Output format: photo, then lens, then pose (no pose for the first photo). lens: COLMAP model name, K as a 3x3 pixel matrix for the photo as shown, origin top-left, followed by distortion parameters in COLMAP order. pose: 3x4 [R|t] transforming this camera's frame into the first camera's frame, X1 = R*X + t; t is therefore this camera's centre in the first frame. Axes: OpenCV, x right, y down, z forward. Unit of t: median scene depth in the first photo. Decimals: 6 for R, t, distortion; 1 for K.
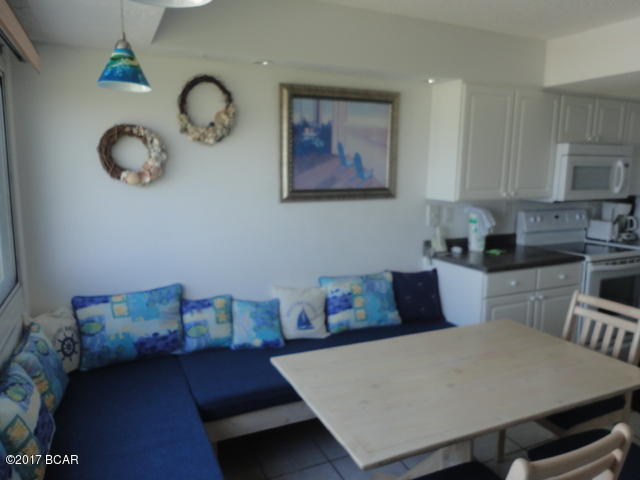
lens RADIAL K [[465.6, 0, 320.0], [0, 465.6, 239.5], [0, 0, 1]] dist [0.013718, 0.009038]
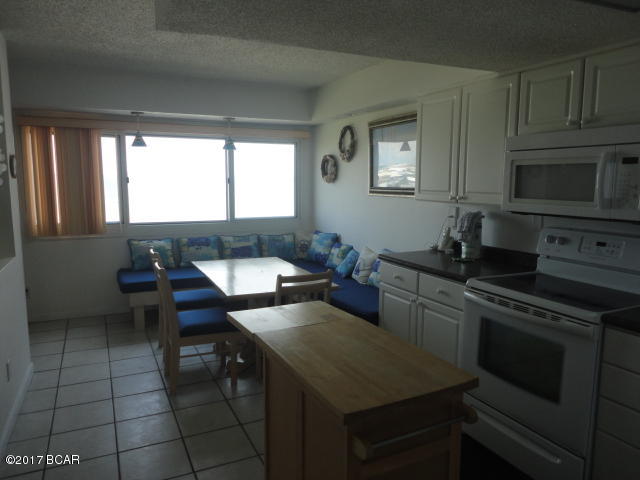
lens RADIAL K [[465.6, 0, 320.4], [0, 465.6, 240.8], [0, 0, 1]] dist [0.013718, 0.009038]
pose [[0.007411, 0.125819, -0.992026, 1.308566], [-0.150518, 0.980890, 0.123282, -0.084875], [0.988580, 0.148404, 0.026207, 0.700803]]
